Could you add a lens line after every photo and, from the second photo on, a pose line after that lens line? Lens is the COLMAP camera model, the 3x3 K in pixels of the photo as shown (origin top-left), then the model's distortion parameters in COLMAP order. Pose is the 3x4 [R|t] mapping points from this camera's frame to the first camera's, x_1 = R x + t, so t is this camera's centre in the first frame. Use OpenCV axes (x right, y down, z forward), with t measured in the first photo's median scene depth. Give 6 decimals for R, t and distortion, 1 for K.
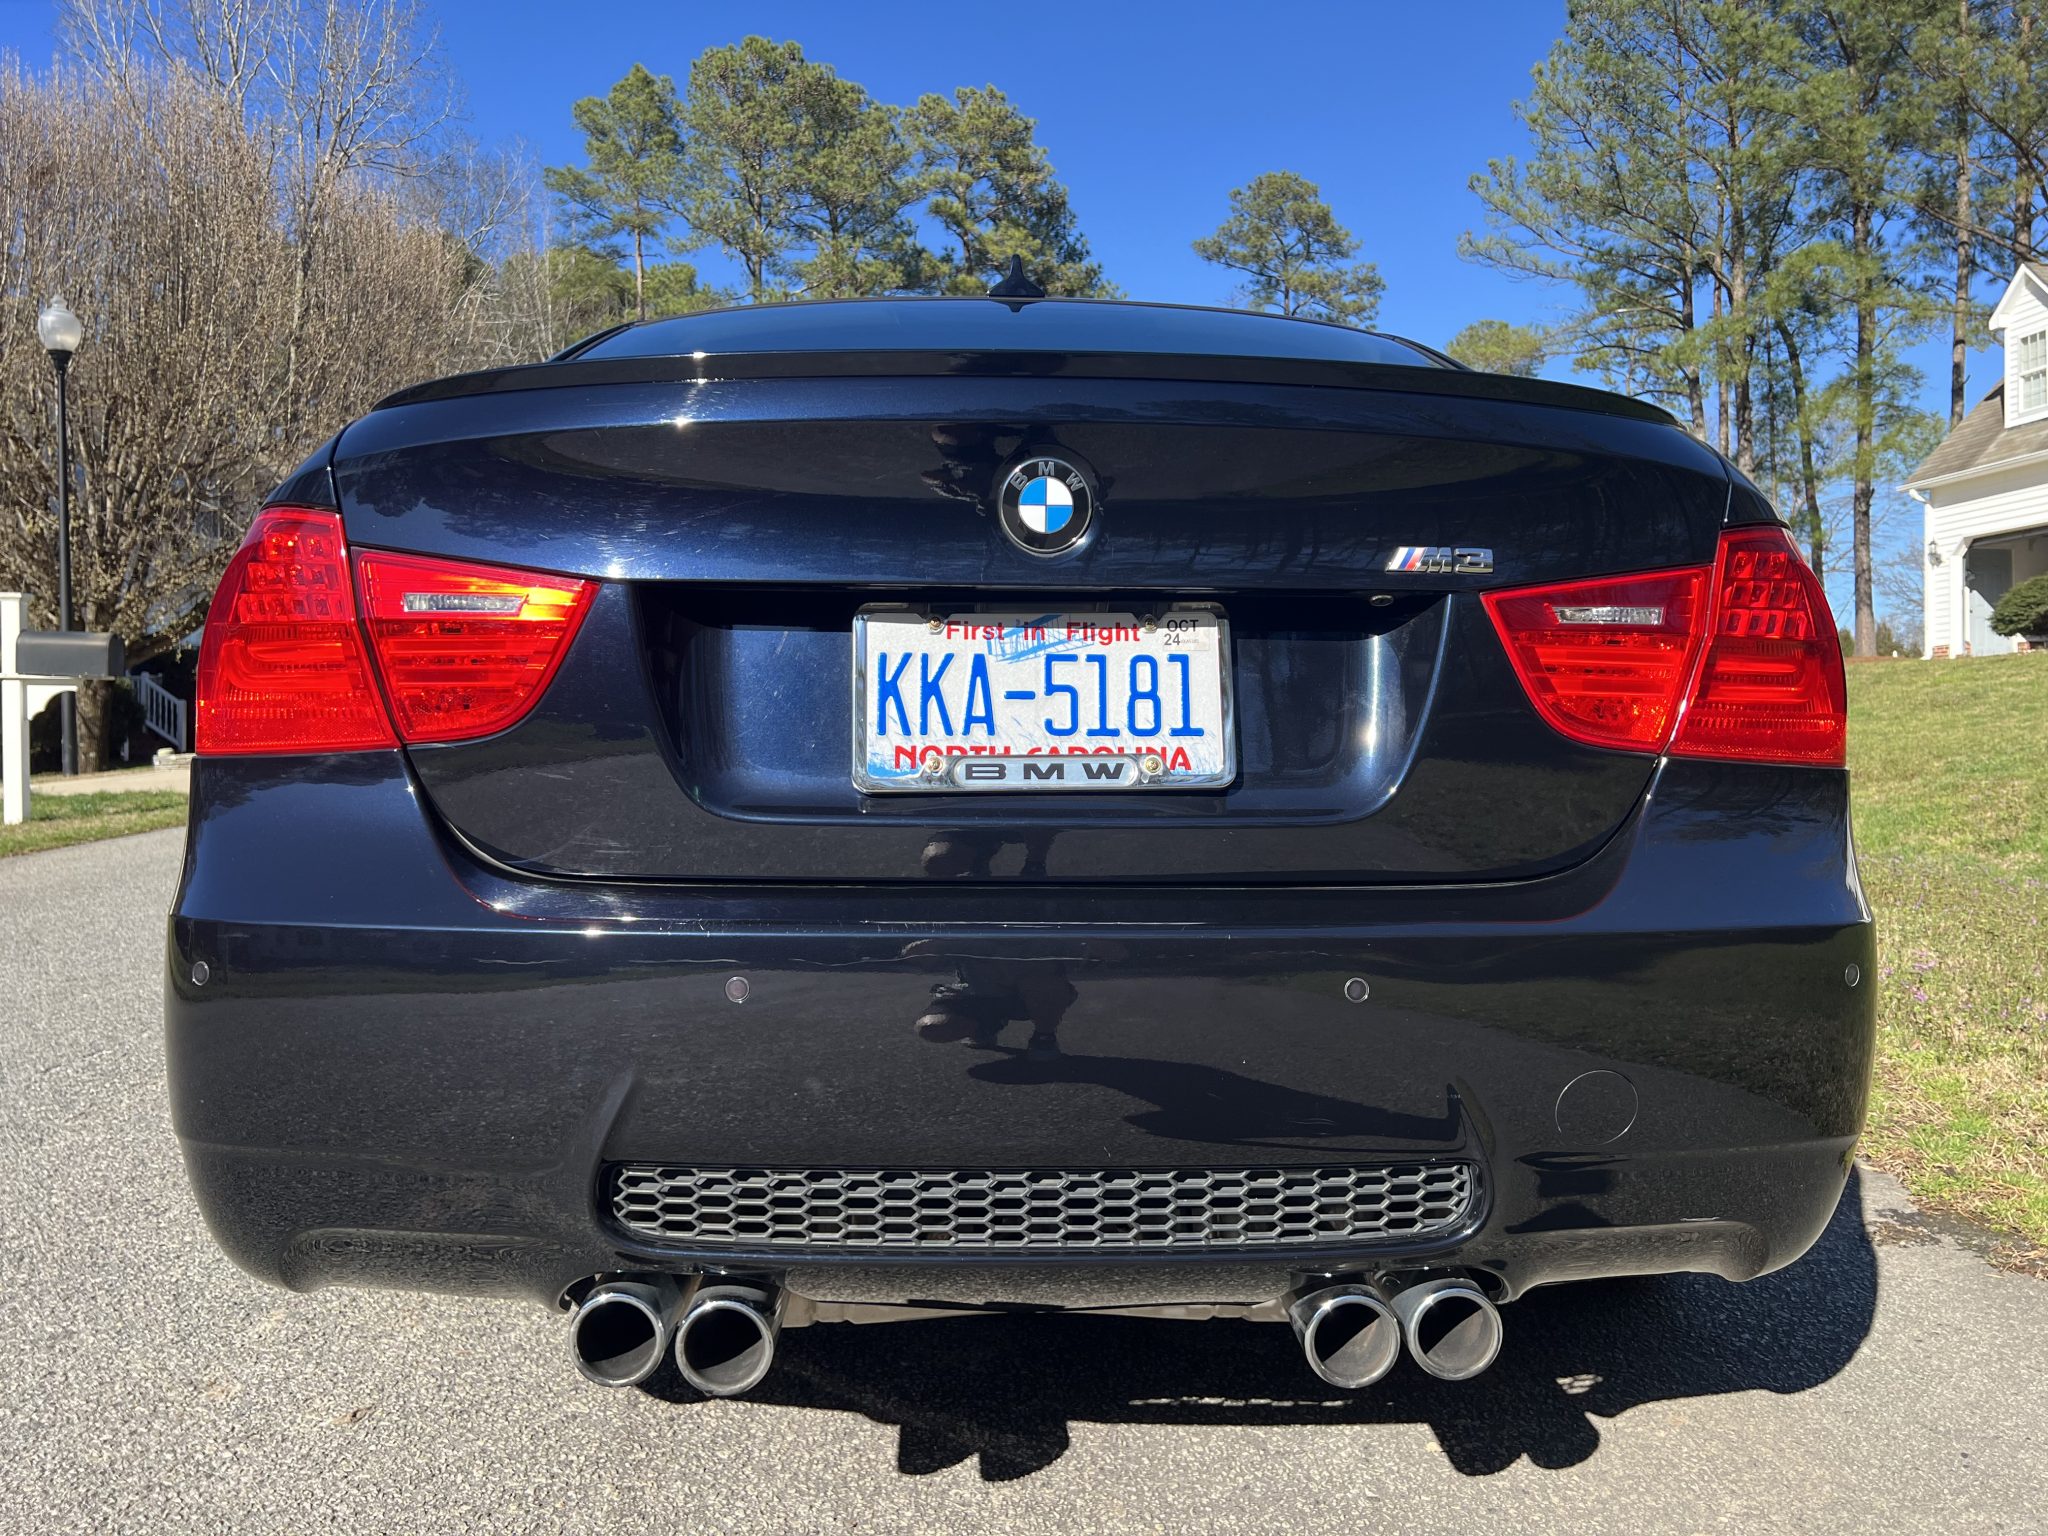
lens RADIAL K [[1555.6, 0, 1023.5], [0, 1555.6, 741.7], [0, 0, 1]] dist [0.052887, -0.058261]
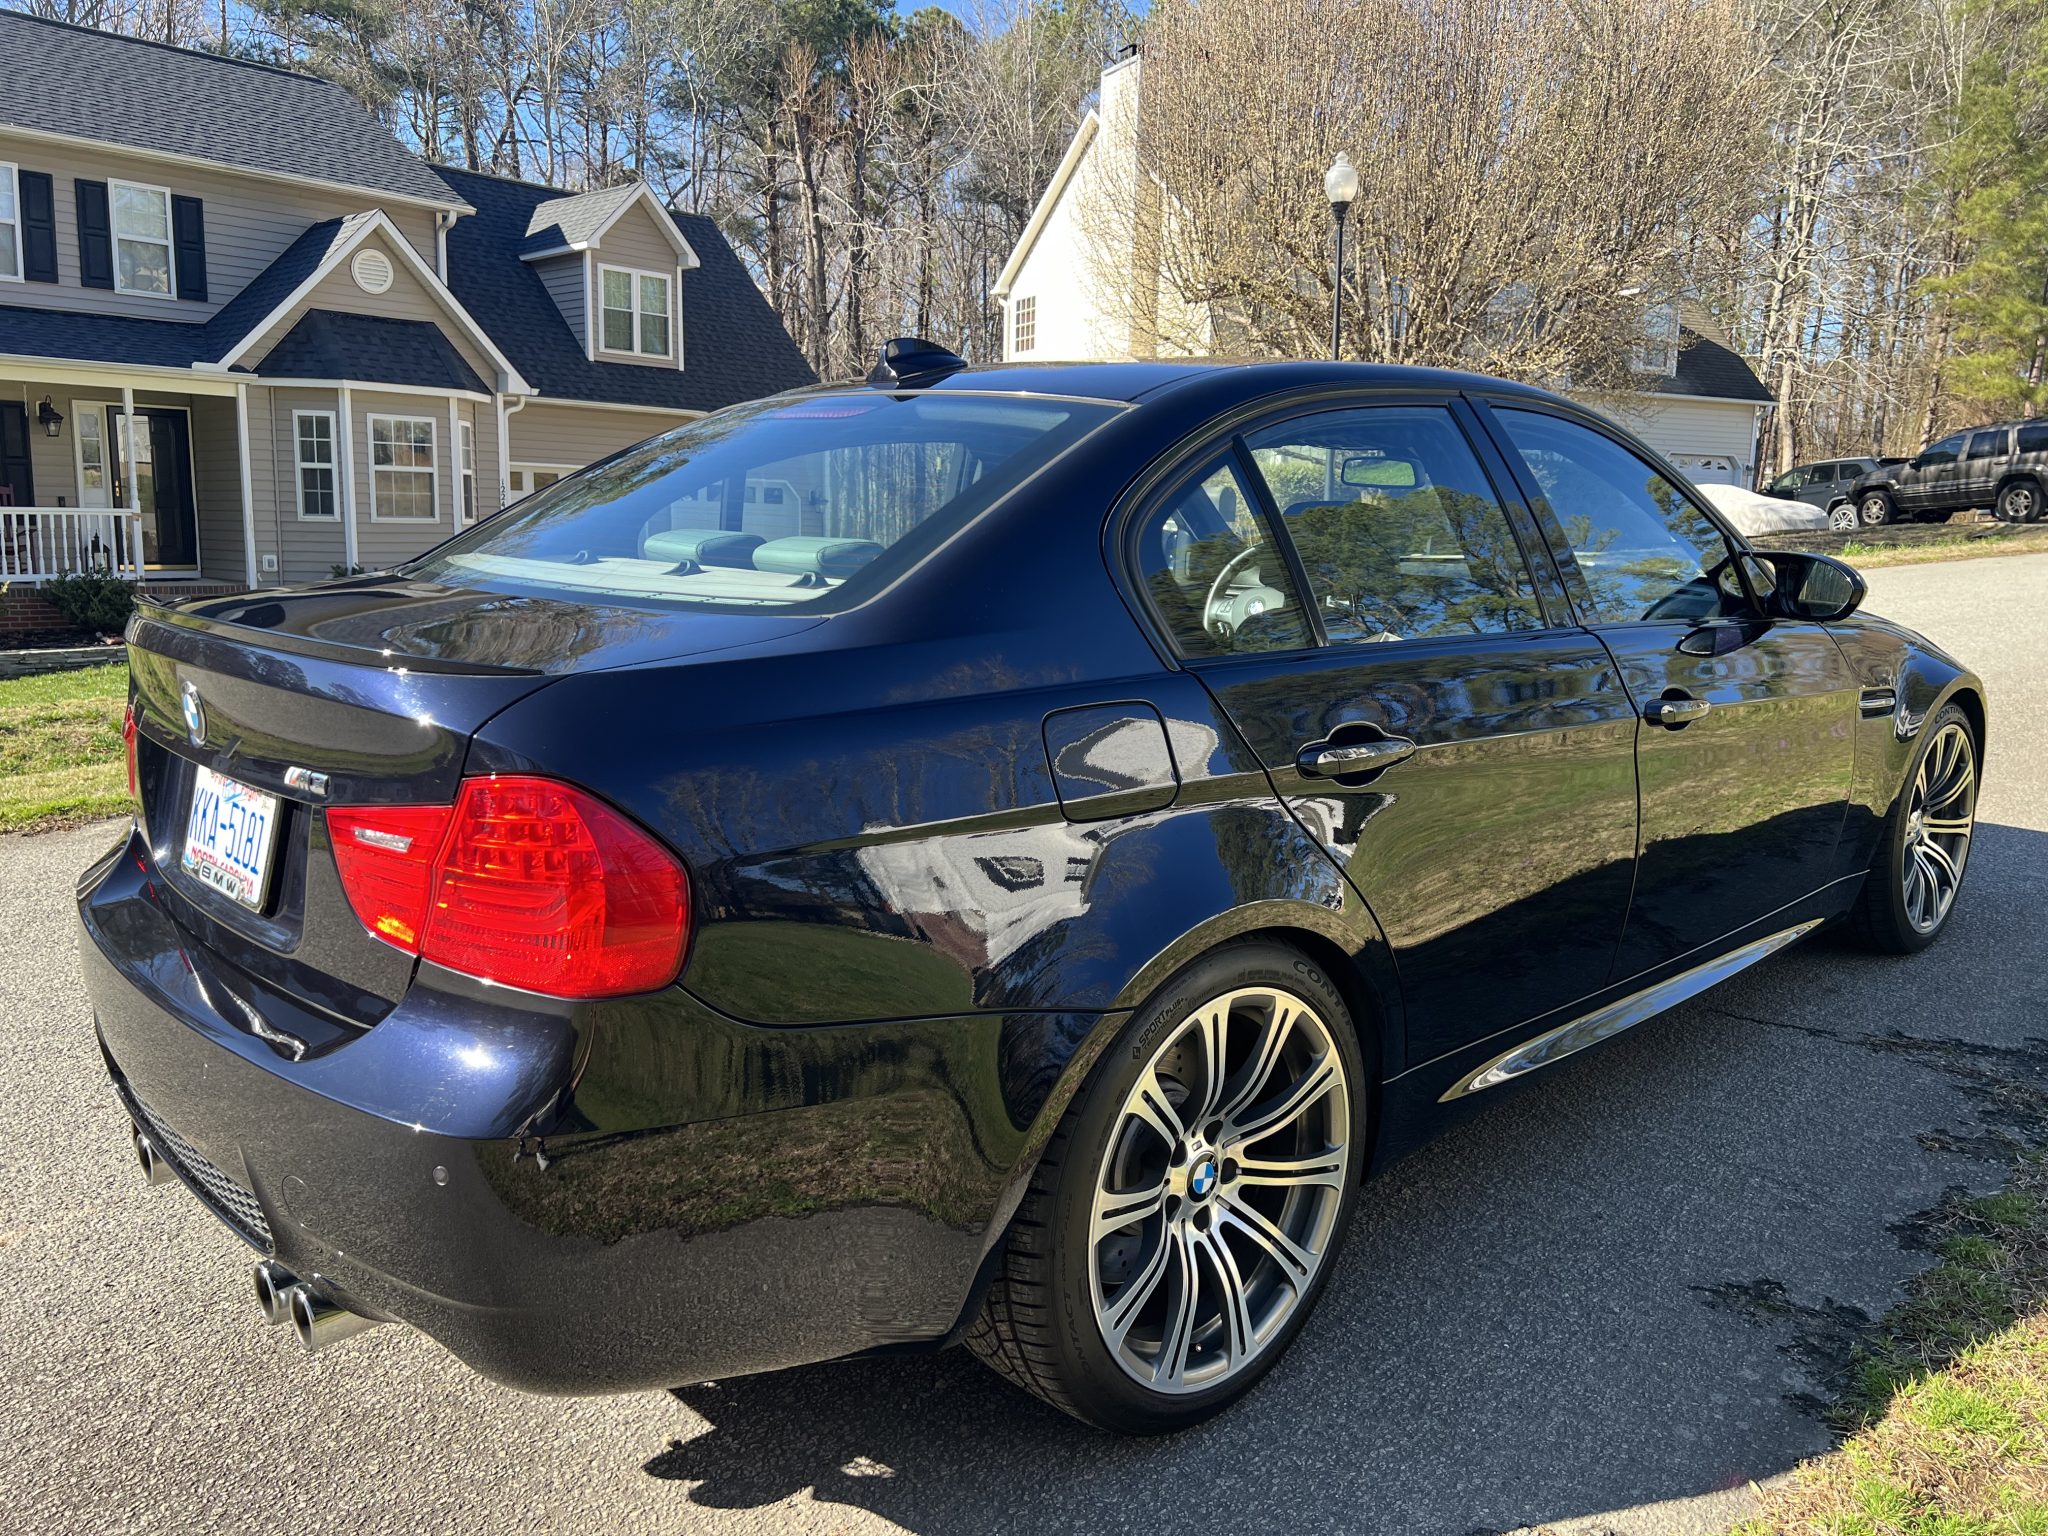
lens RADIAL K [[1528.7, 0, 977.0], [0, 1528.7, 767.9], [0, 0, 1]] dist [0.032013, -0.032506]
pose [[0.650505, 0.137890, -0.746880, 1.250158], [-0.018228, 0.985932, 0.166149, -0.274098], [0.759283, -0.094467, 0.643867, 0.463361]]
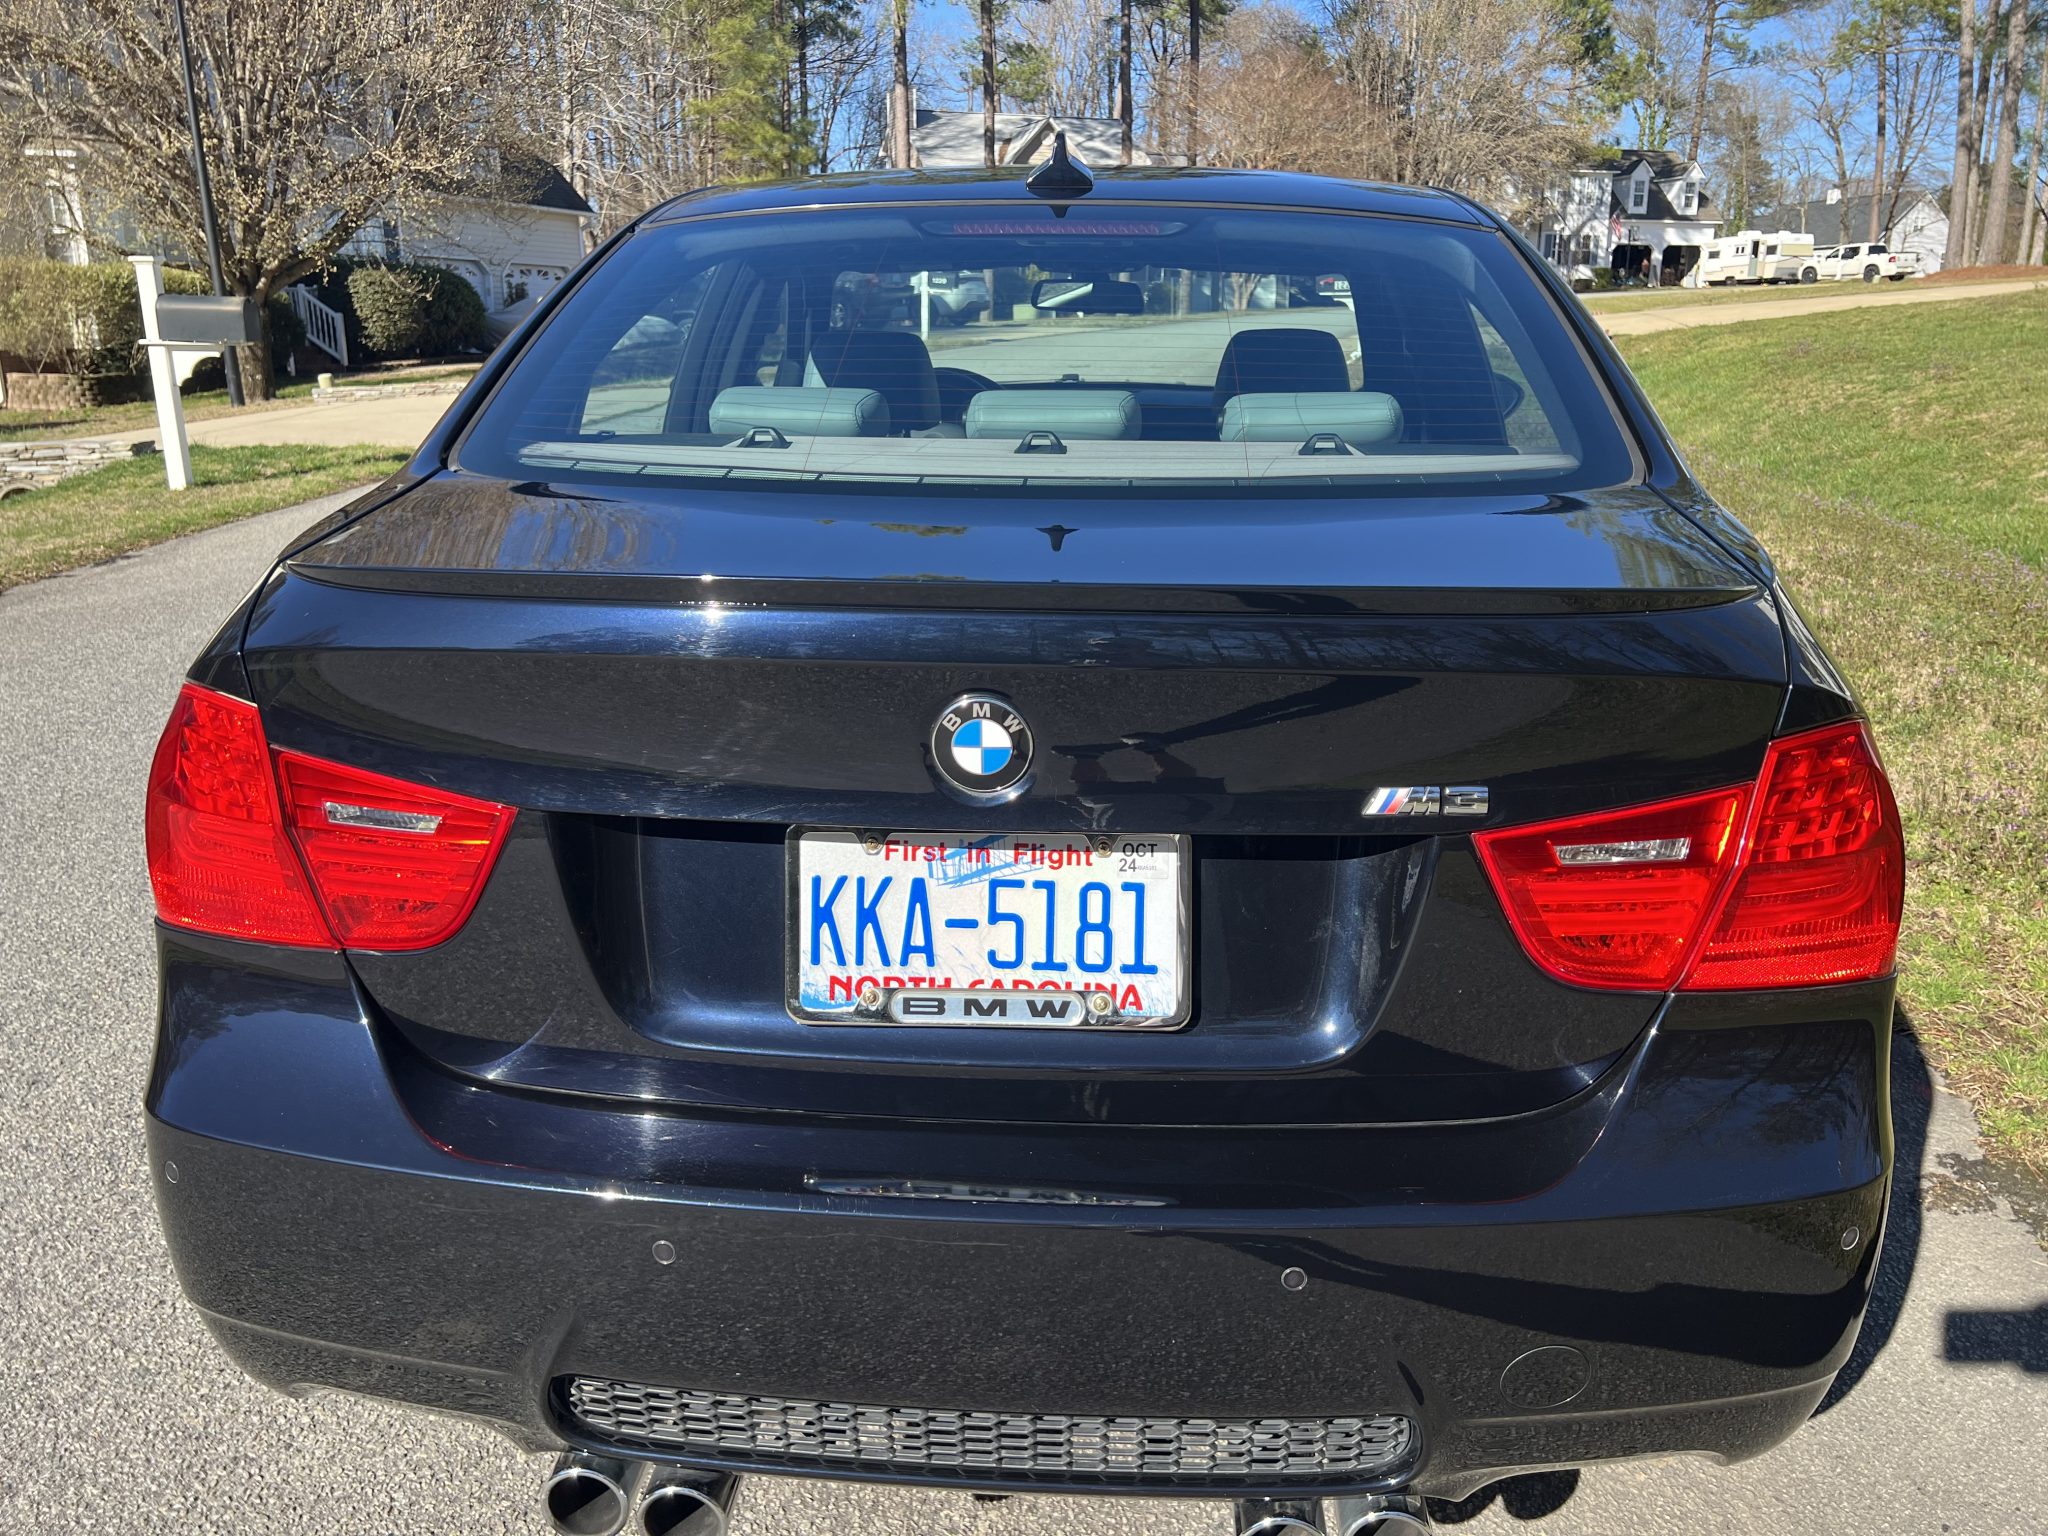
lens RADIAL K [[1559.2, 0, 1025.6], [0, 1559.2, 744.8], [0, 0, 1]] dist [0.042165, -0.048796]
pose [[0.995139, 0.023452, -0.095646, 0.096032], [0.001718, 0.966949, 0.254965, -0.290810], [0.098464, -0.253890, 0.962208, 0.100266]]
